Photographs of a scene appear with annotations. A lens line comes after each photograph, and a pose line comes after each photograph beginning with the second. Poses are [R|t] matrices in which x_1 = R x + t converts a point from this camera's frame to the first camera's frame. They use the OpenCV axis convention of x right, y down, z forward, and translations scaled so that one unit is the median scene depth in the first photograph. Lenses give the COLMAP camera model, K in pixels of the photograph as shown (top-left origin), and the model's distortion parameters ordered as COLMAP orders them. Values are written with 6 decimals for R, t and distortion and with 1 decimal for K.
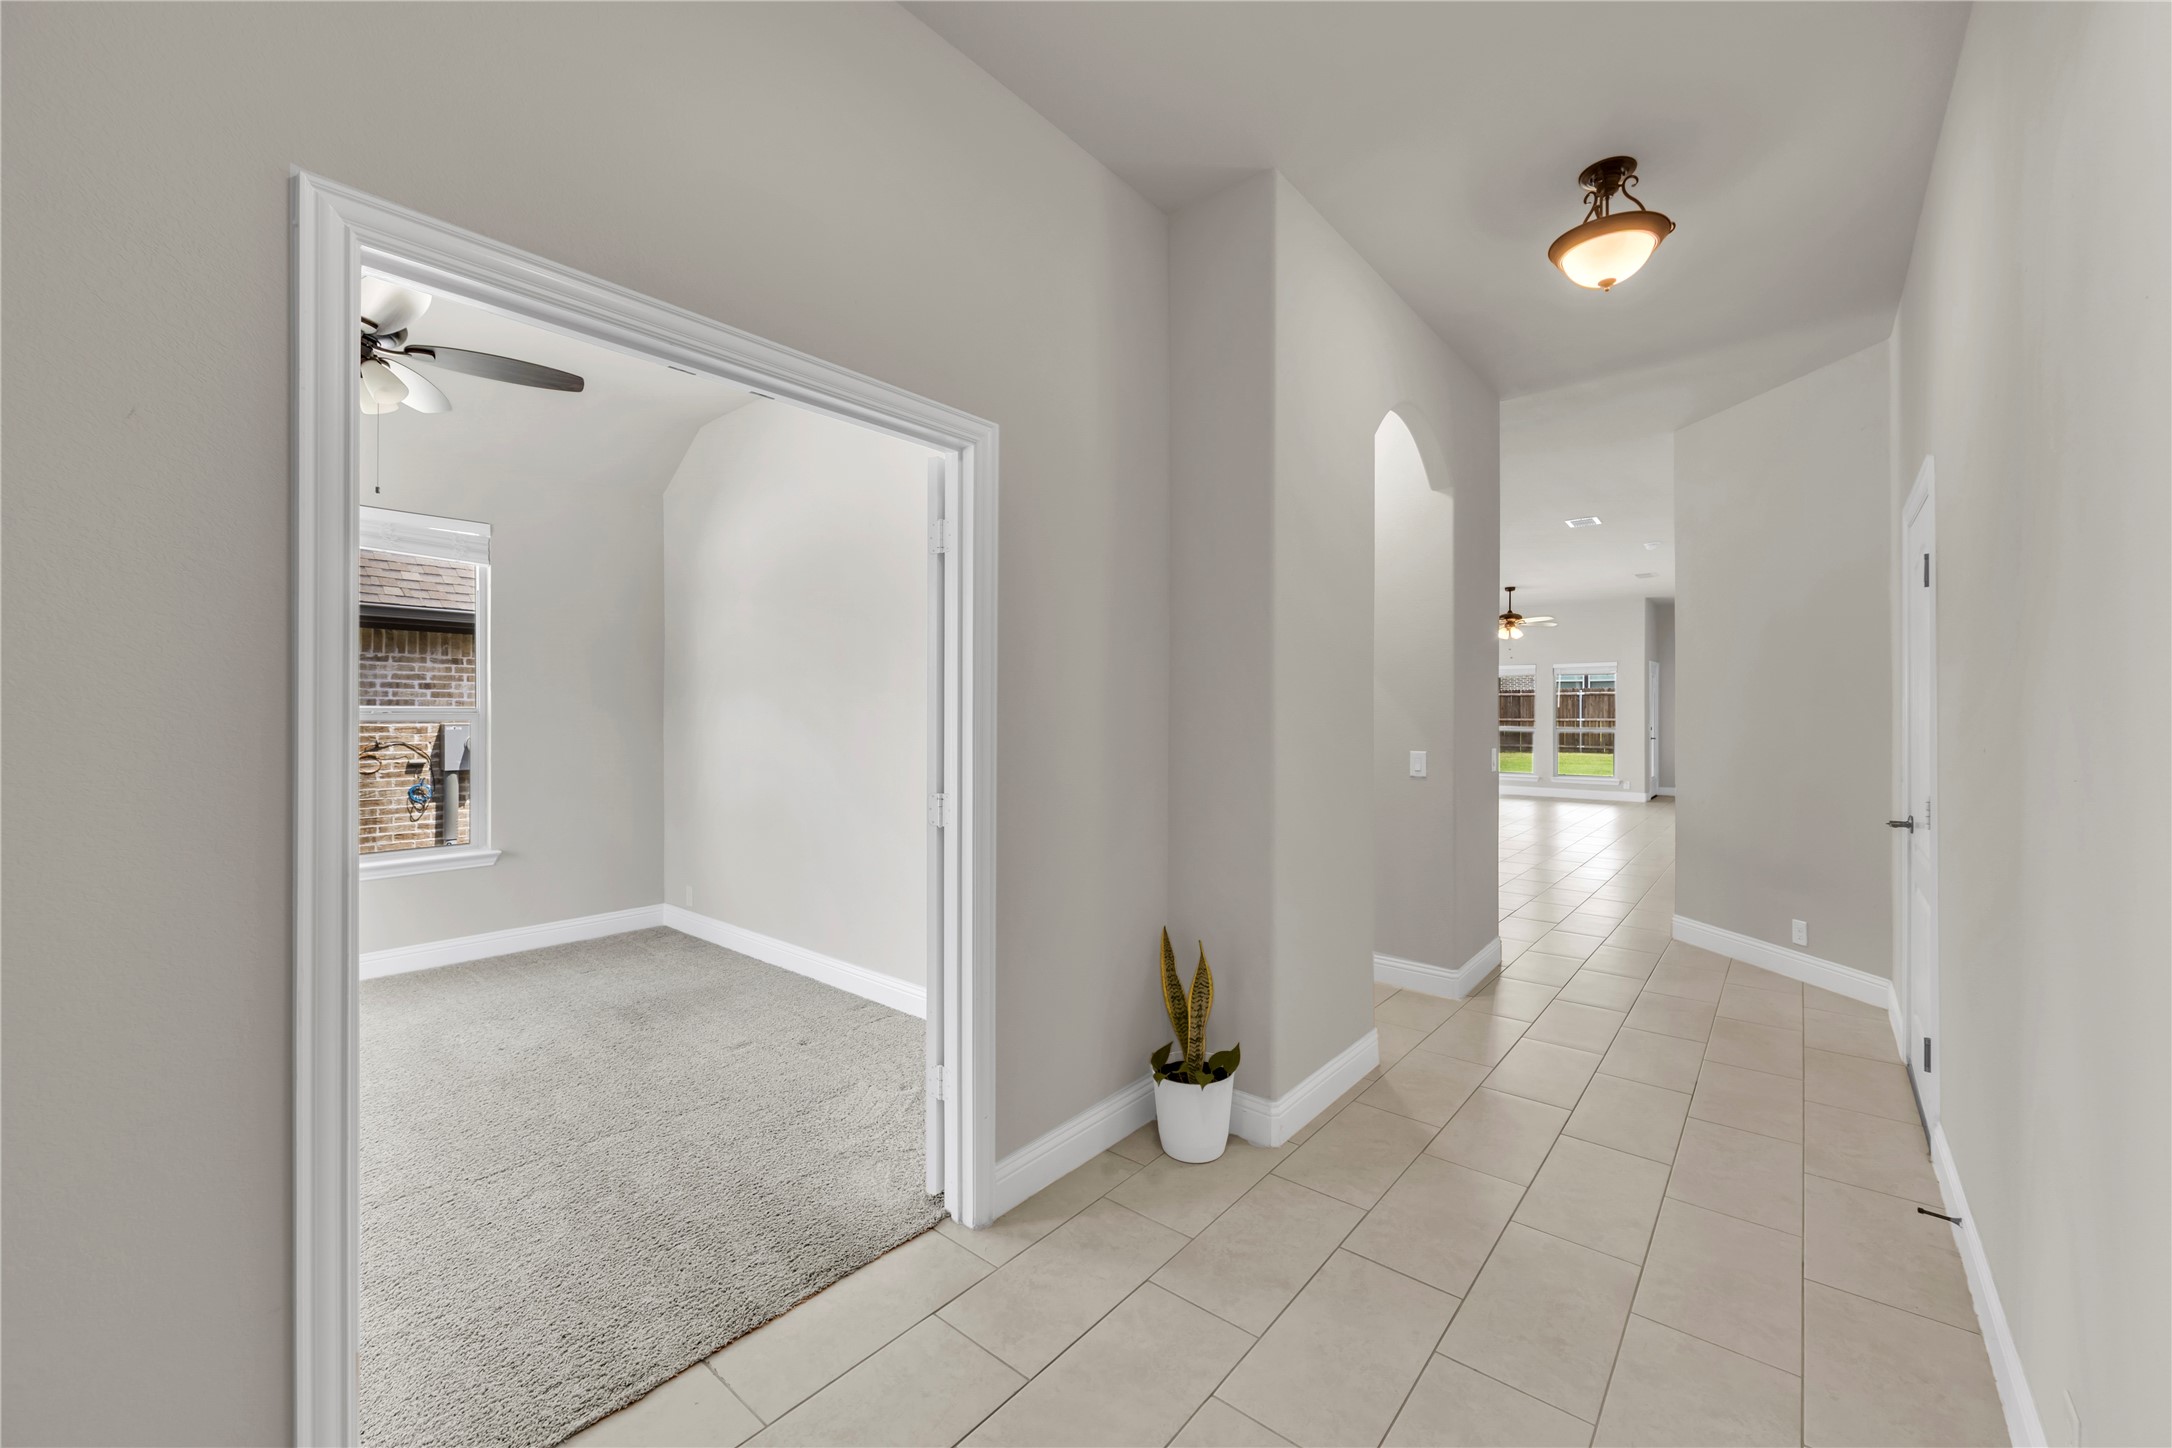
lens RADIAL K [[856.1, 0, 1092.9], [0, 856.1, 718.5], [0, 0, 1]] dist [0.000182, -0.000190]
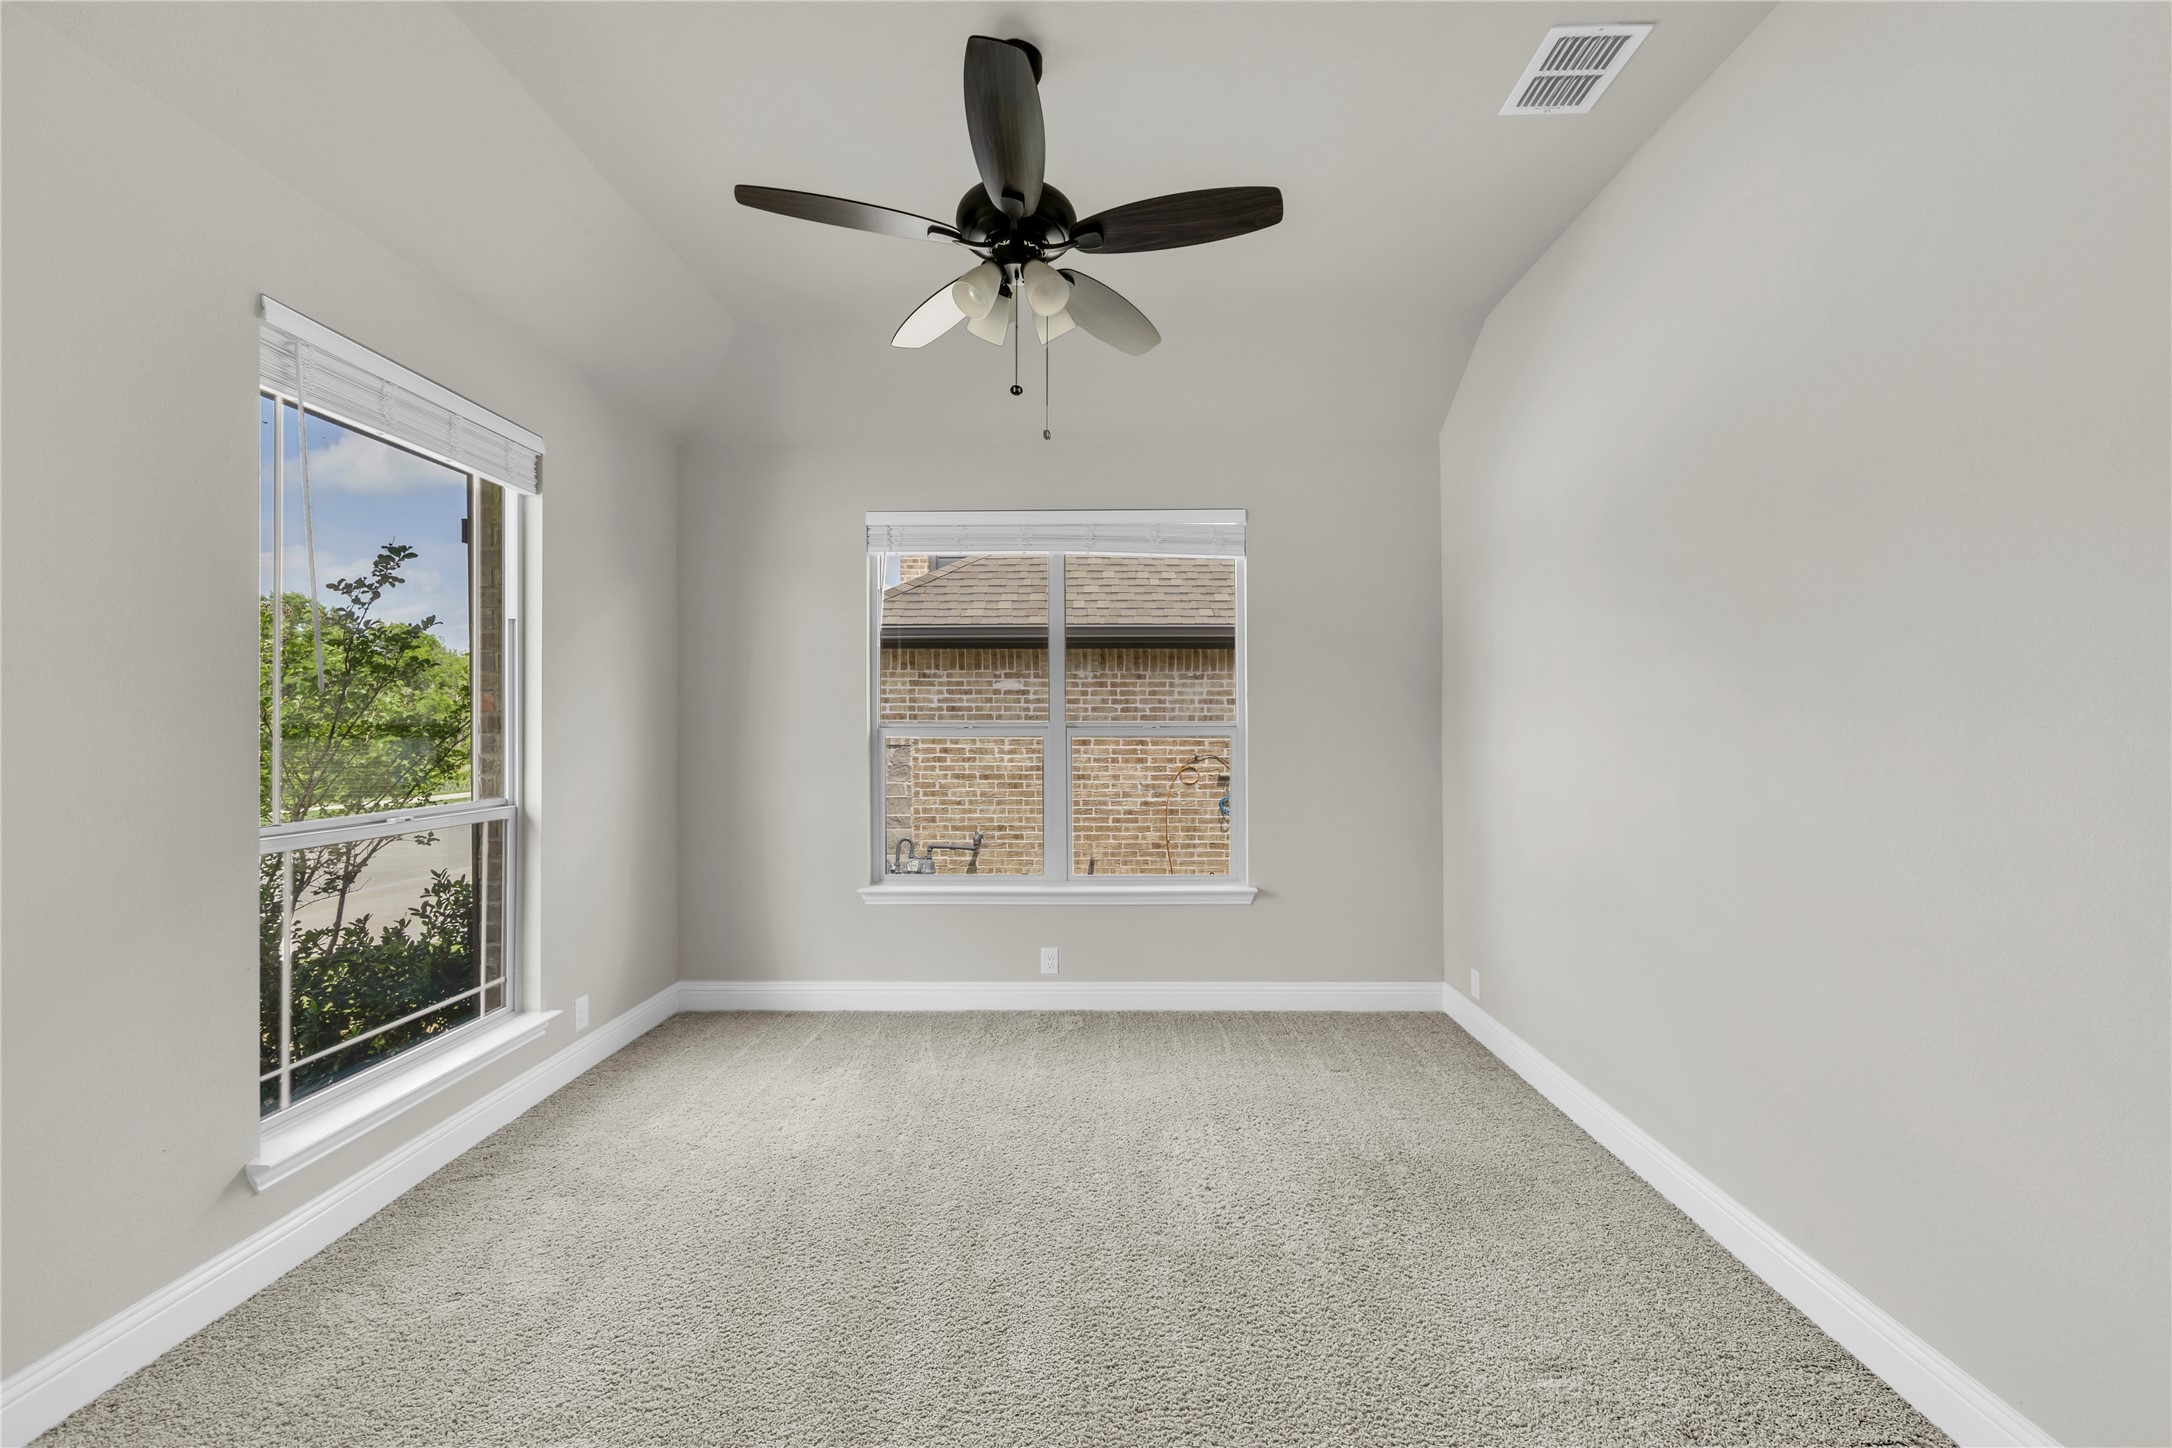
lens RADIAL K [[856.1, 0, 1096.1], [0, 856.1, 727.9], [0, 0, 1]] dist [0.000182, -0.000190]
pose [[0.636816, -0.002159, -0.771013, -0.090642], [-0.000988, 0.999993, -0.003616, -0.002437], [0.771015, 0.003064, 0.636809, 0.222643]]
